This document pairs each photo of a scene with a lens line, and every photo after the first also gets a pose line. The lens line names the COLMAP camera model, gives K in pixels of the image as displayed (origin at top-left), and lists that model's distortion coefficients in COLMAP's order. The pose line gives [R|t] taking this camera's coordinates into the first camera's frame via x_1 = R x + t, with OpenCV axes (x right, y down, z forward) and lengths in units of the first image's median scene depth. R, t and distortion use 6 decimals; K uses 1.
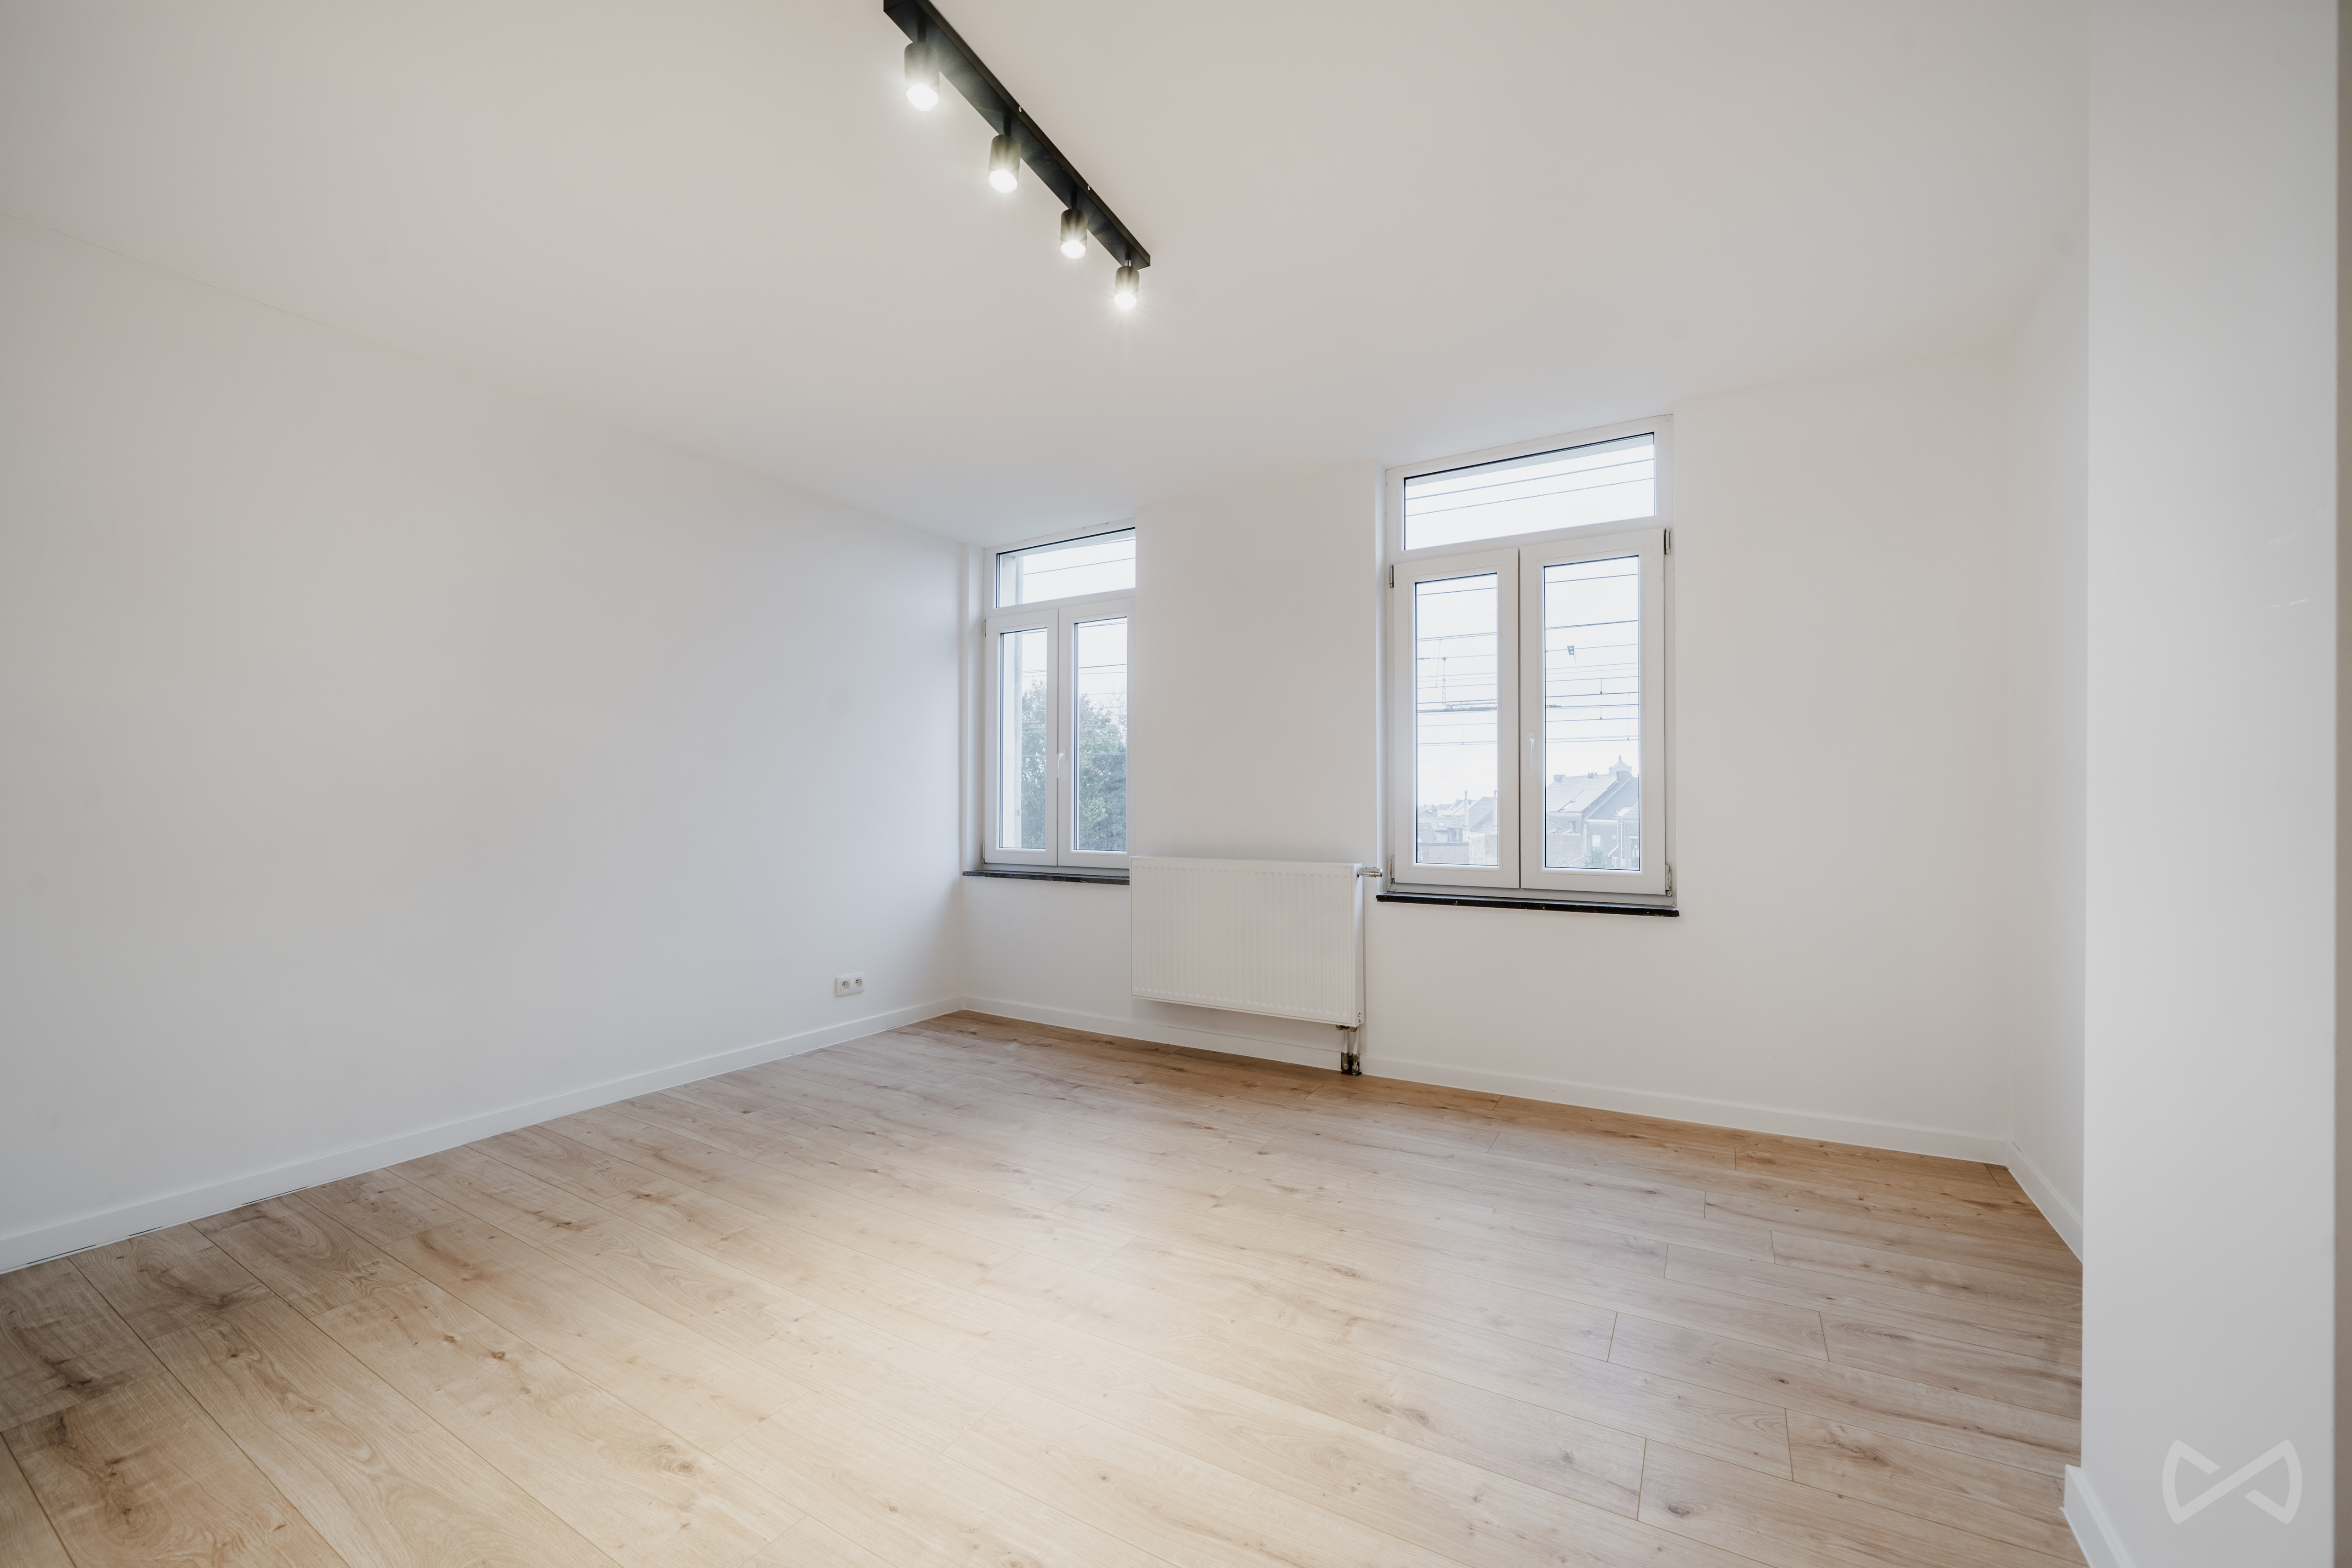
lens RADIAL K [[923.7, 0, 1161.8], [0, 923.7, 800.1], [0, 0, 1]] dist [-0.000942, -0.000073]
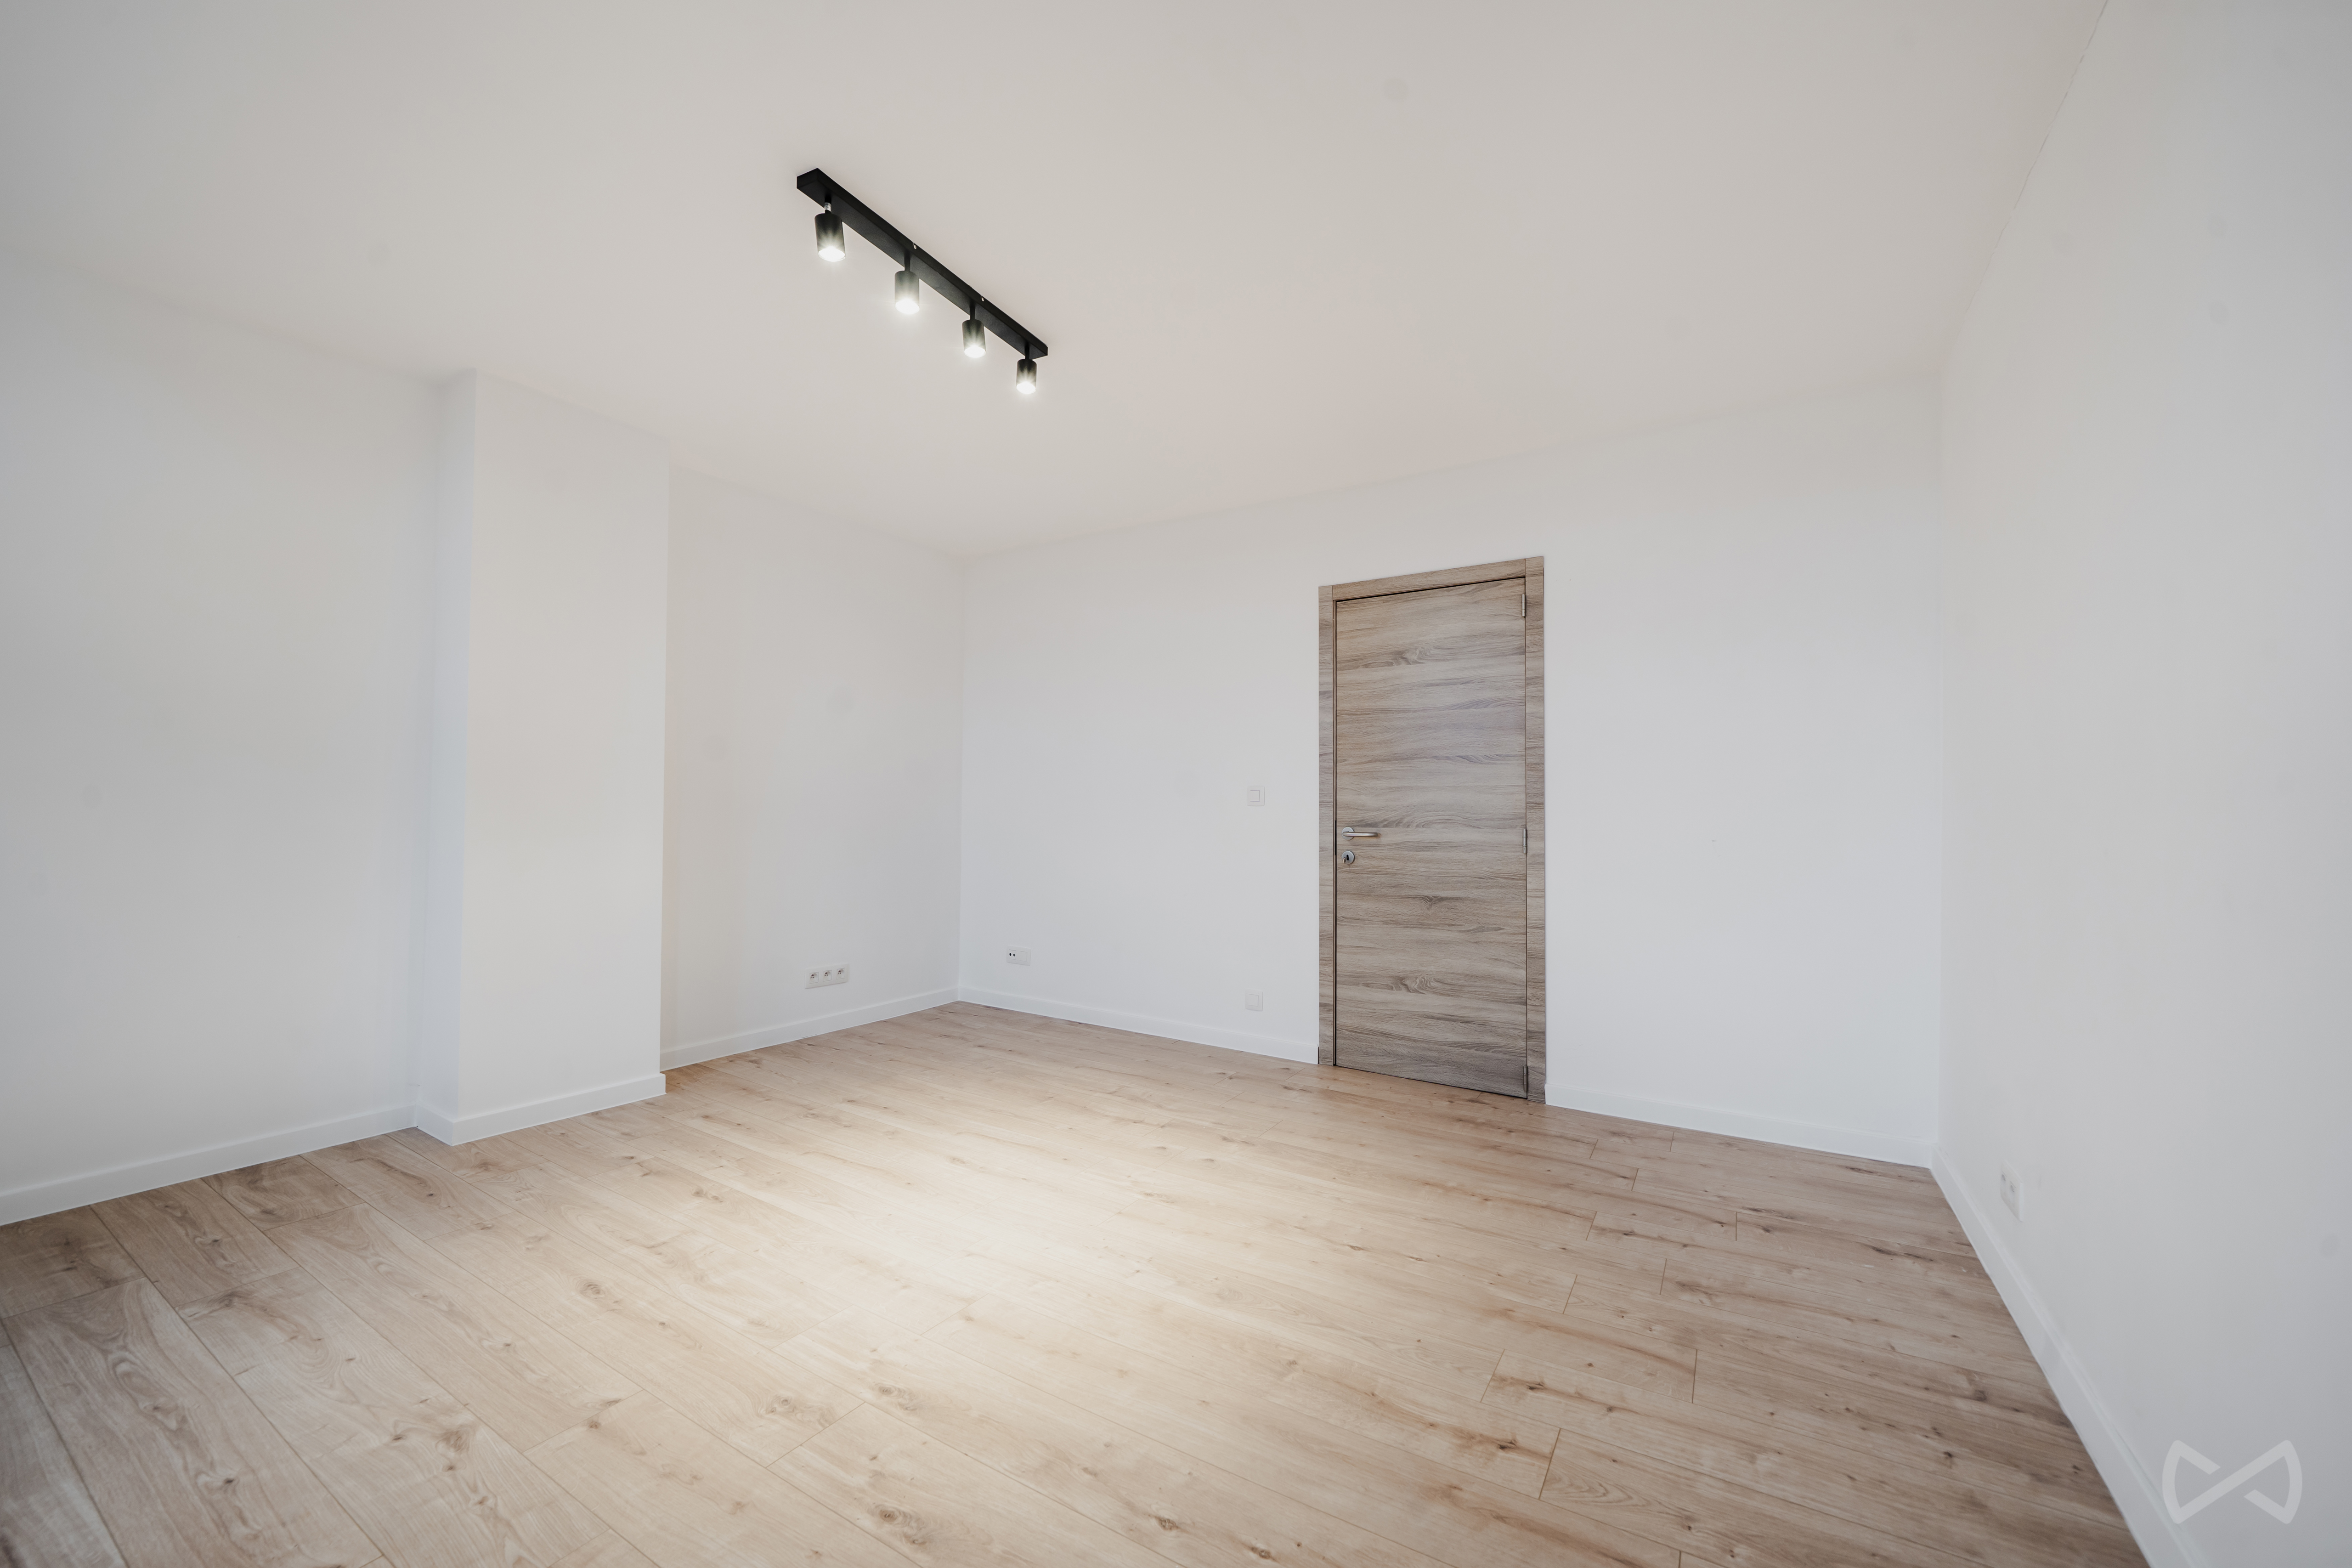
lens RADIAL K [[923.7, 0, 1161.8], [0, 923.7, 800.1], [0, 0, 1]] dist [-0.000942, -0.000073]
pose [[-0.999743, -0.010220, 0.020258, -0.271789], [-0.010545, 0.999816, -0.016014, 0.008016], [-0.020090, -0.016223, -0.999667, 1.305438]]
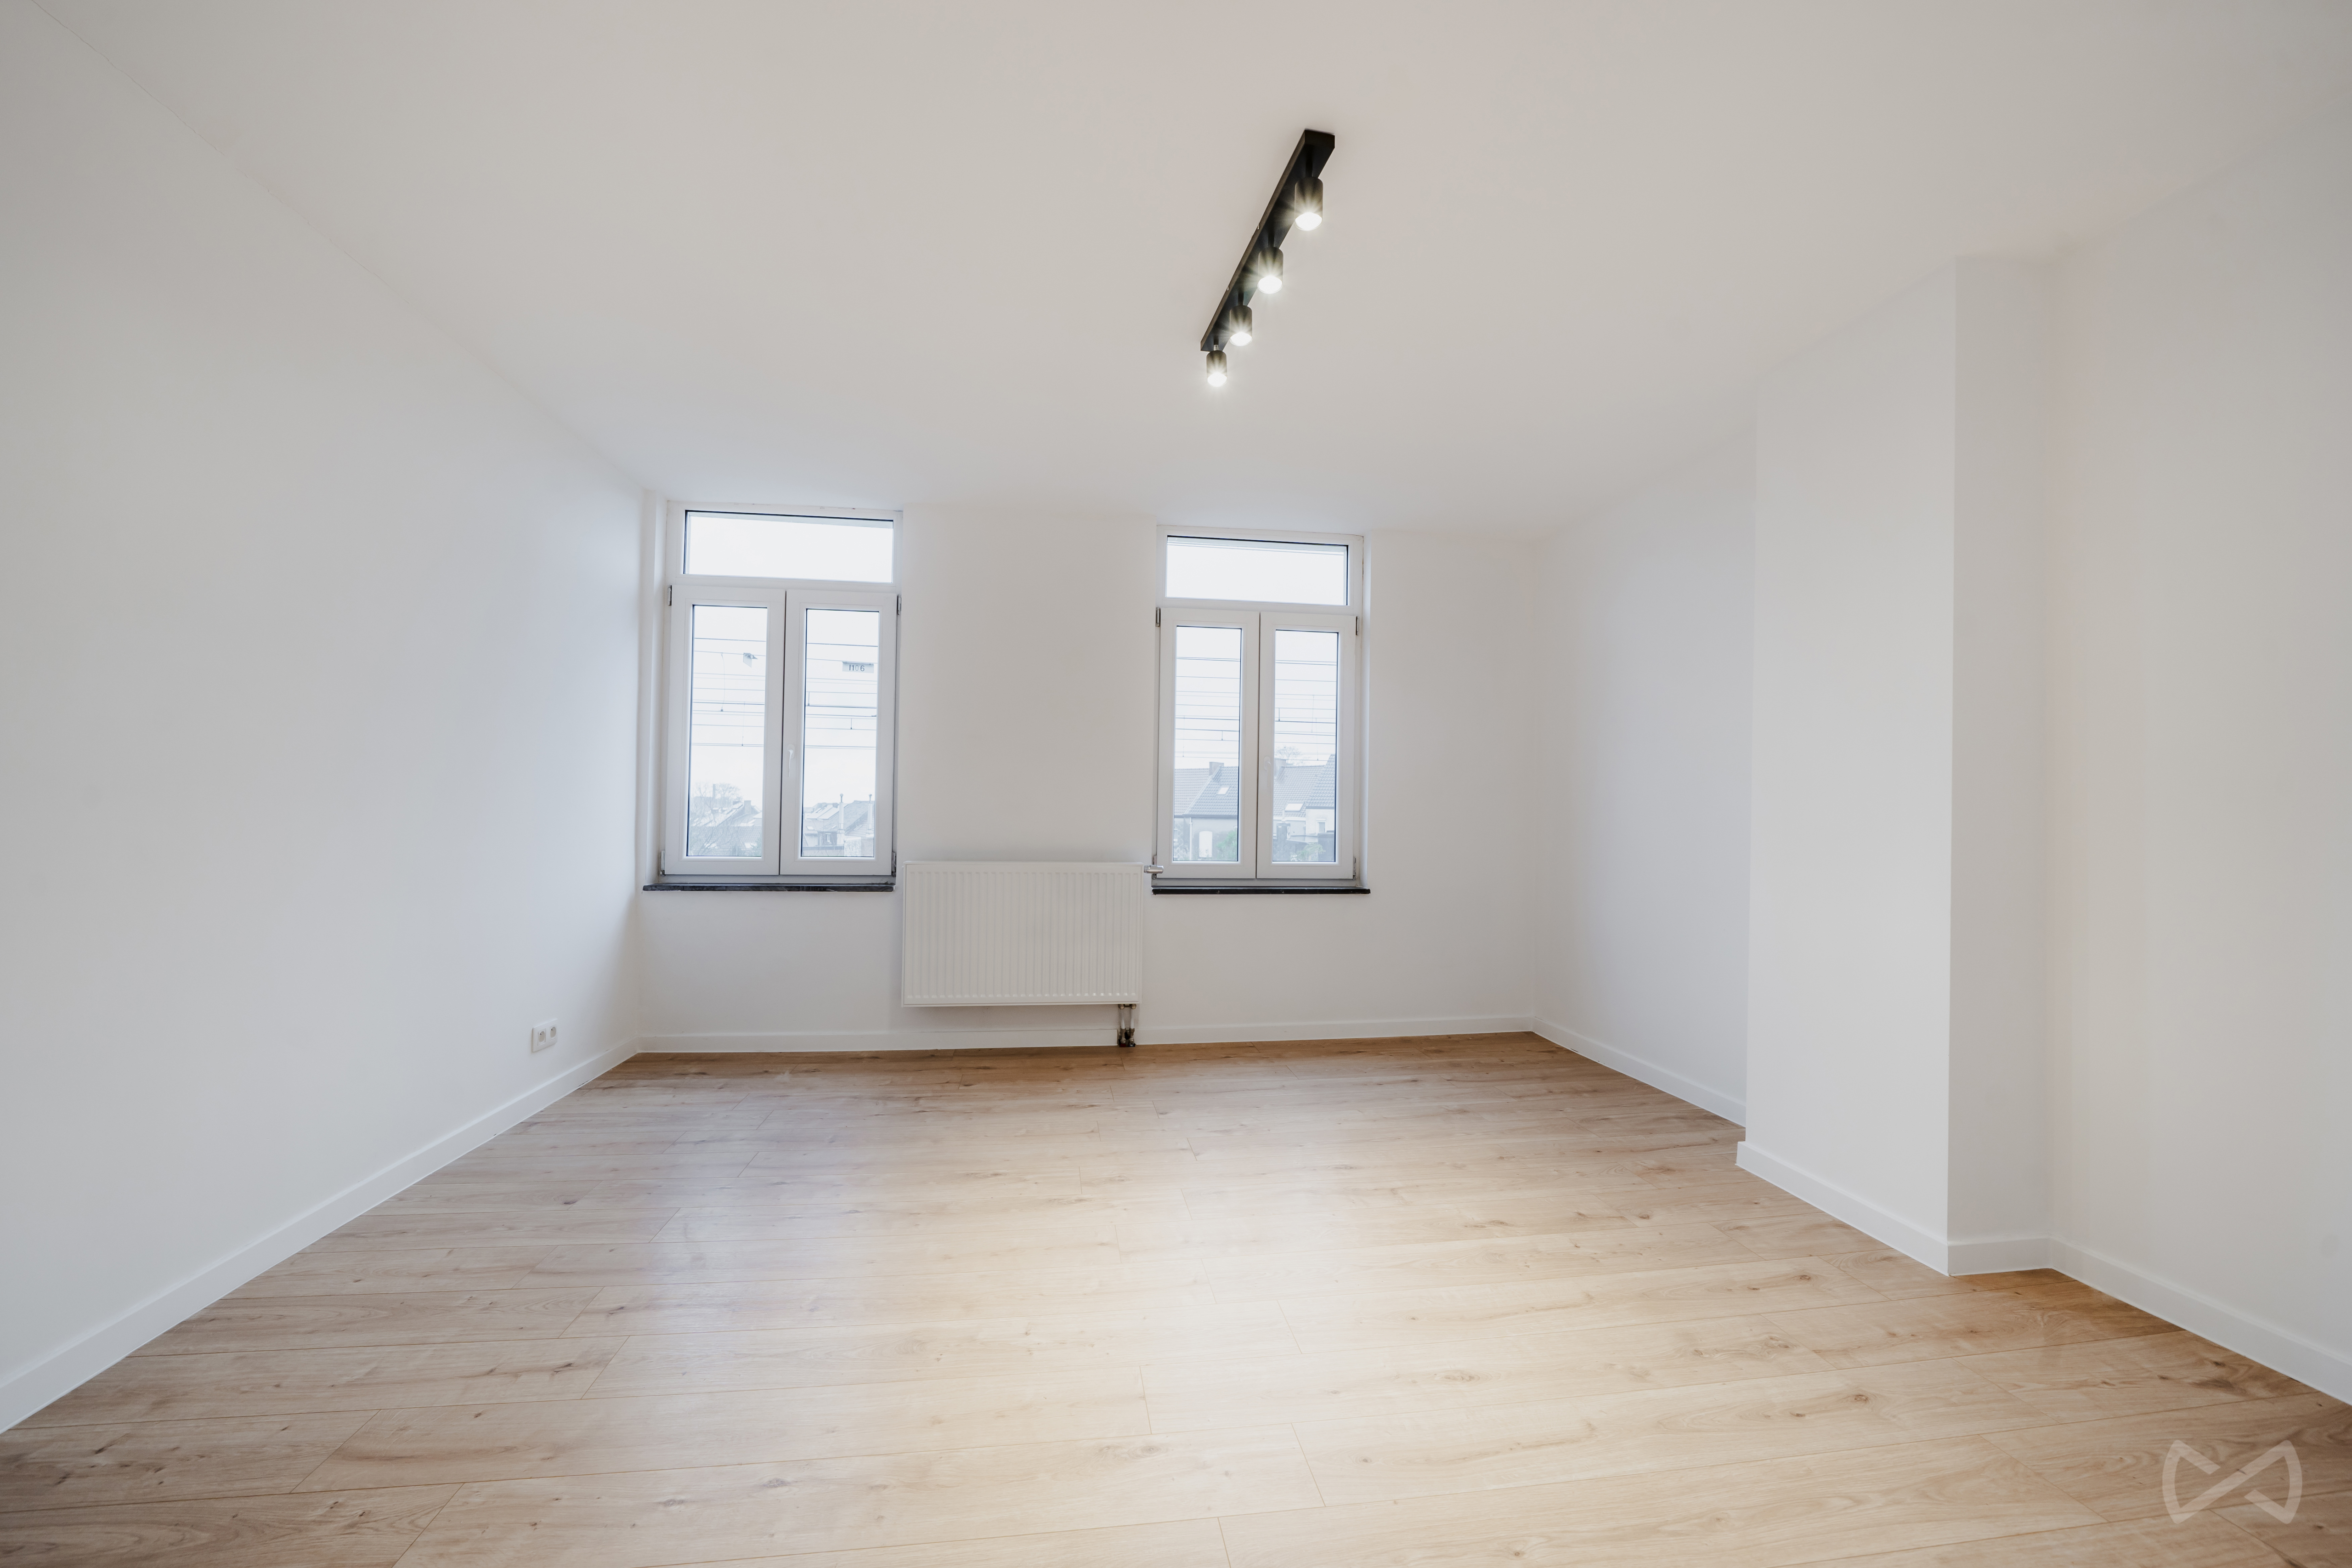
lens RADIAL K [[927.0, 0, 1173.1], [0, 927.0, 804.4], [0, 0, 1]] dist [-0.000555, -0.000106]
pose [[0.776575, 0.015059, 0.629844, -0.556801], [-0.015813, 0.999865, -0.004409, 0.001107], [-0.629826, -0.006535, 0.776709, 0.085940]]
